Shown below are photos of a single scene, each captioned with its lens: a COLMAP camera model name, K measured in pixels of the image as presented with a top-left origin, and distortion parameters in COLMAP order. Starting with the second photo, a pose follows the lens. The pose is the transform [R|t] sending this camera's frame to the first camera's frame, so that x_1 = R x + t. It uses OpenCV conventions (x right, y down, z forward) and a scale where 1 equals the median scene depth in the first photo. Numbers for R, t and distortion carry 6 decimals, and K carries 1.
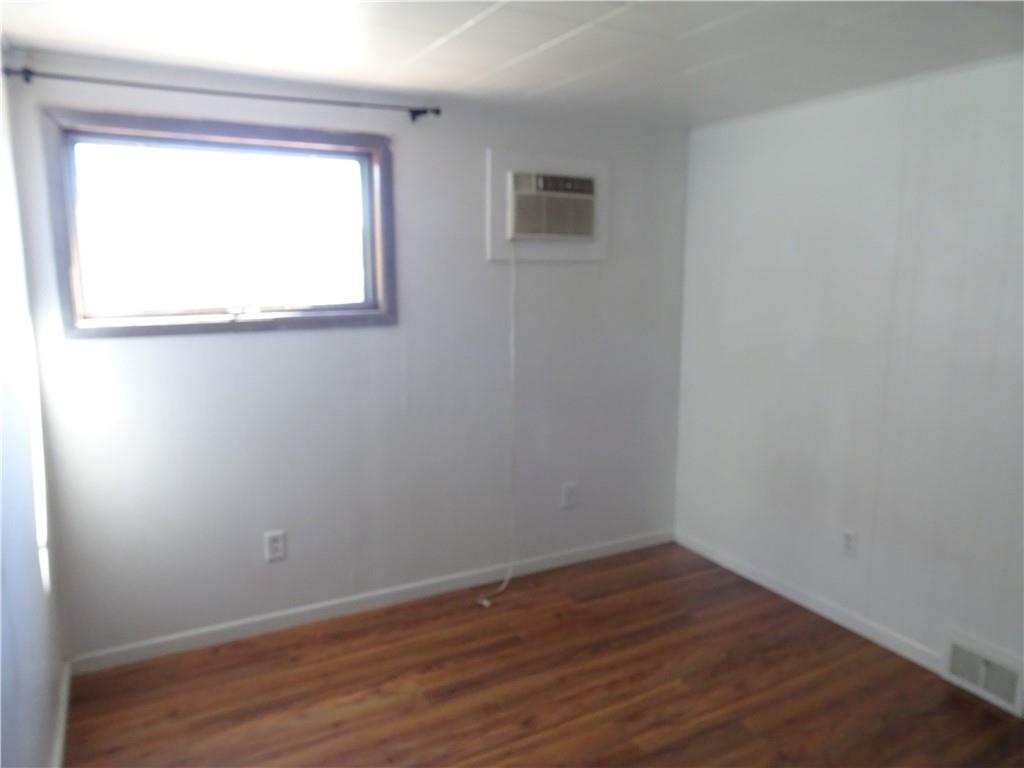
lens RADIAL K [[726.3, 0, 508.5], [0, 726.3, 385.7], [0, 0, 1]] dist [0.000678, 0.008531]
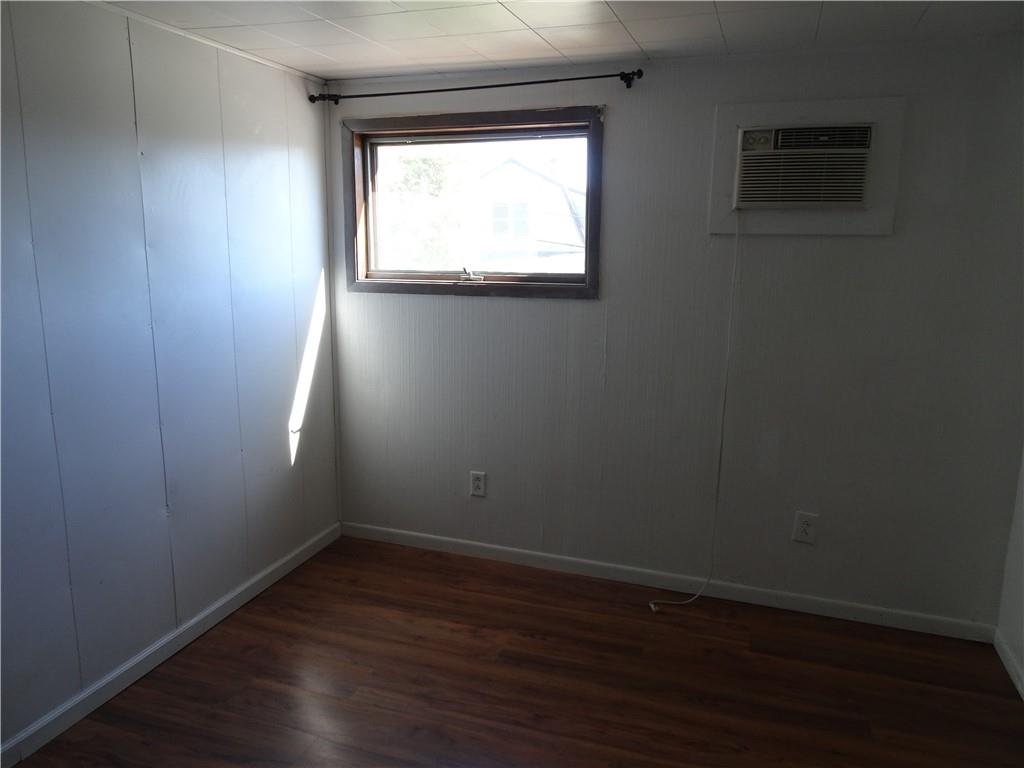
lens RADIAL K [[726.3, 0, 509.1], [0, 726.3, 382.2], [0, 0, 1]] dist [0.000678, 0.008531]
pose [[0.674159, 0.148092, -0.723587, 0.529557], [-0.132759, 0.988033, 0.078524, -0.034930], [0.726556, 0.043125, 0.685752, 0.251612]]
